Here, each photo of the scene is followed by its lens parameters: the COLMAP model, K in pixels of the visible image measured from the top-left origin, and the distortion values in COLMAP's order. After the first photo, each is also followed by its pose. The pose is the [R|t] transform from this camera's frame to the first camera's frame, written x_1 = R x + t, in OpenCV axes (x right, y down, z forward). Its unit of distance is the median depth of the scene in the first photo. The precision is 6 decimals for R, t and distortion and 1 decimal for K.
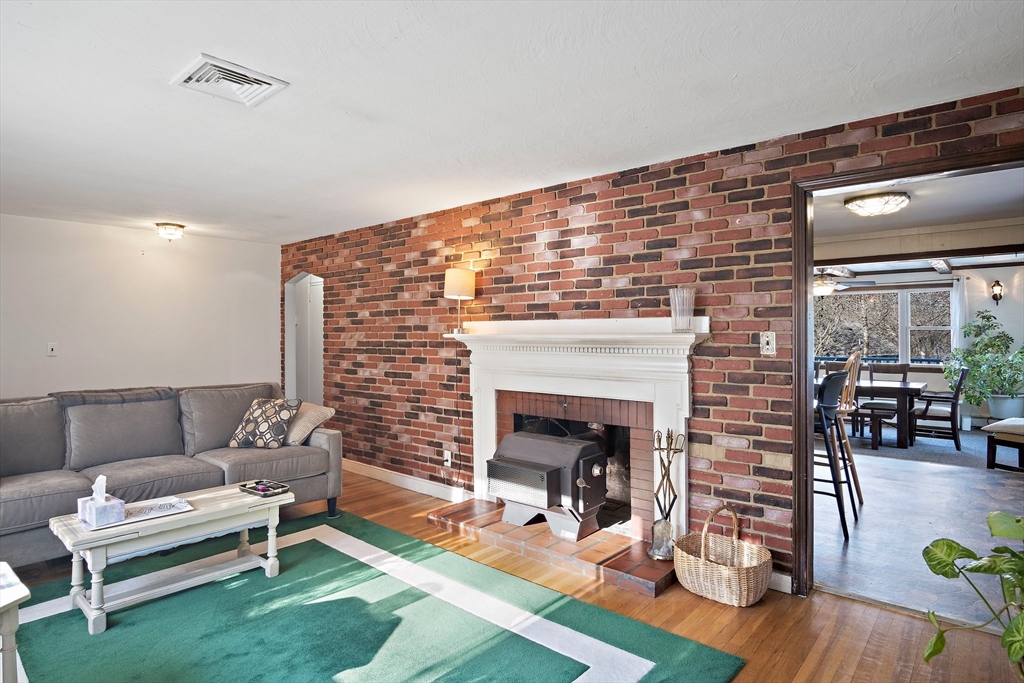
lens RADIAL K [[558.3, 0, 513.0], [0, 558.3, 333.7], [0, 0, 1]] dist [-0.032736, 0.008172]
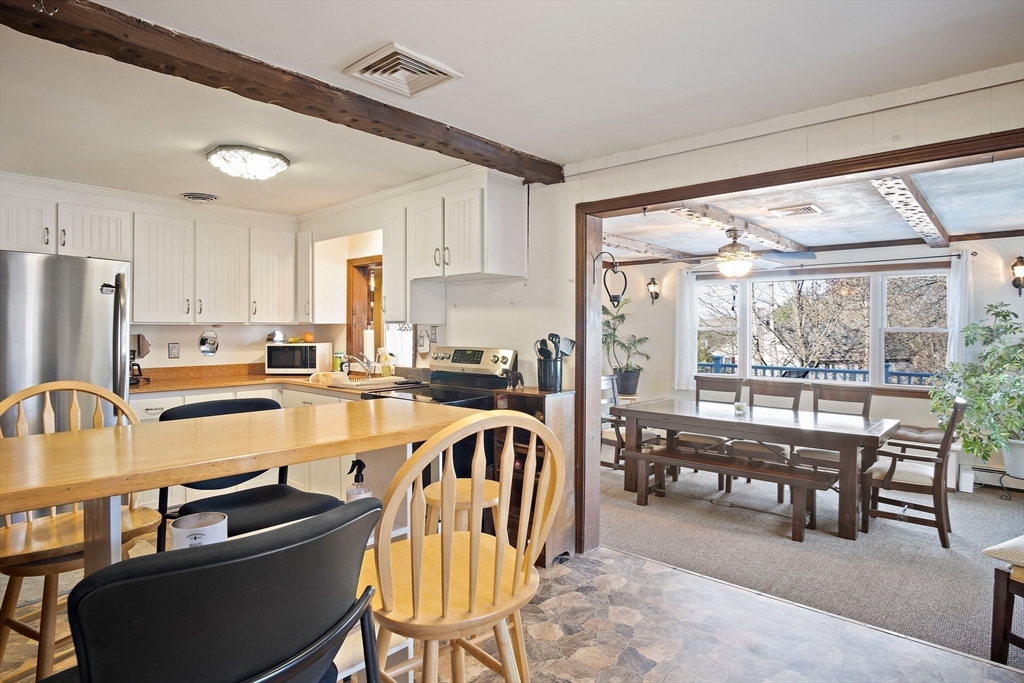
lens RADIAL K [[558.3, 0, 510.1], [0, 558.3, 334.6], [0, 0, 1]] dist [-0.032736, 0.008172]
pose [[0.999667, 0.011661, -0.023029, 0.310903], [-0.011427, 0.999882, 0.010276, -0.006604], [0.023146, -0.010009, 0.999682, 0.354301]]
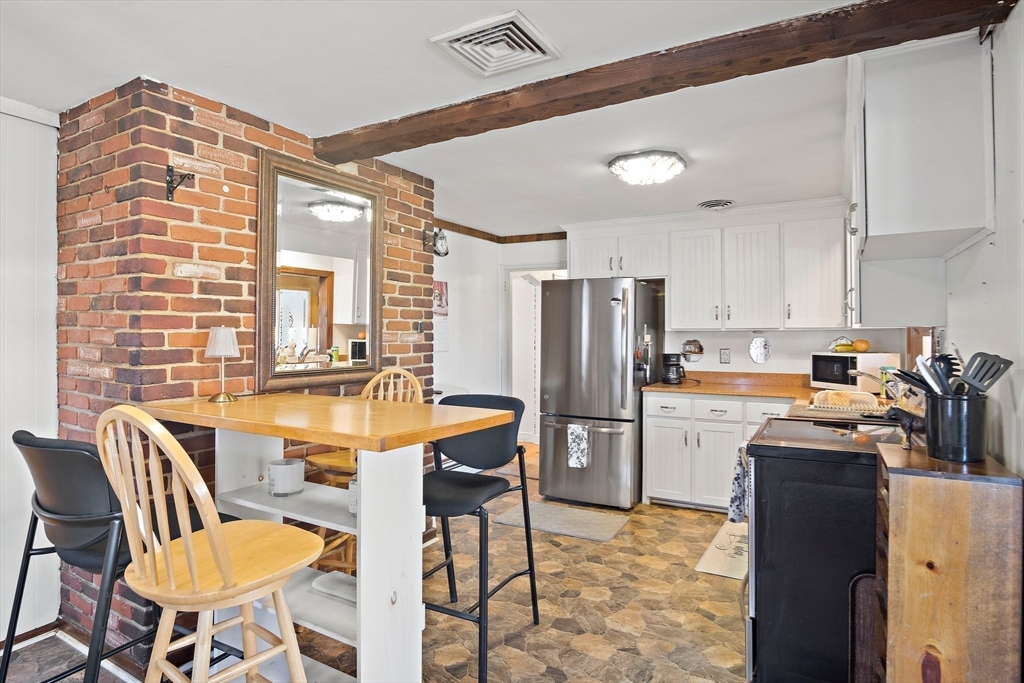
lens RADIAL K [[558.3, 0, 516.2], [0, 558.3, 335.9], [0, 0, 1]] dist [-0.032736, 0.008172]
pose [[0.193477, 0.010588, -0.981048, 0.702971], [-0.004946, 0.999940, 0.009816, -0.006412], [0.981092, 0.002953, 0.193518, 0.851753]]
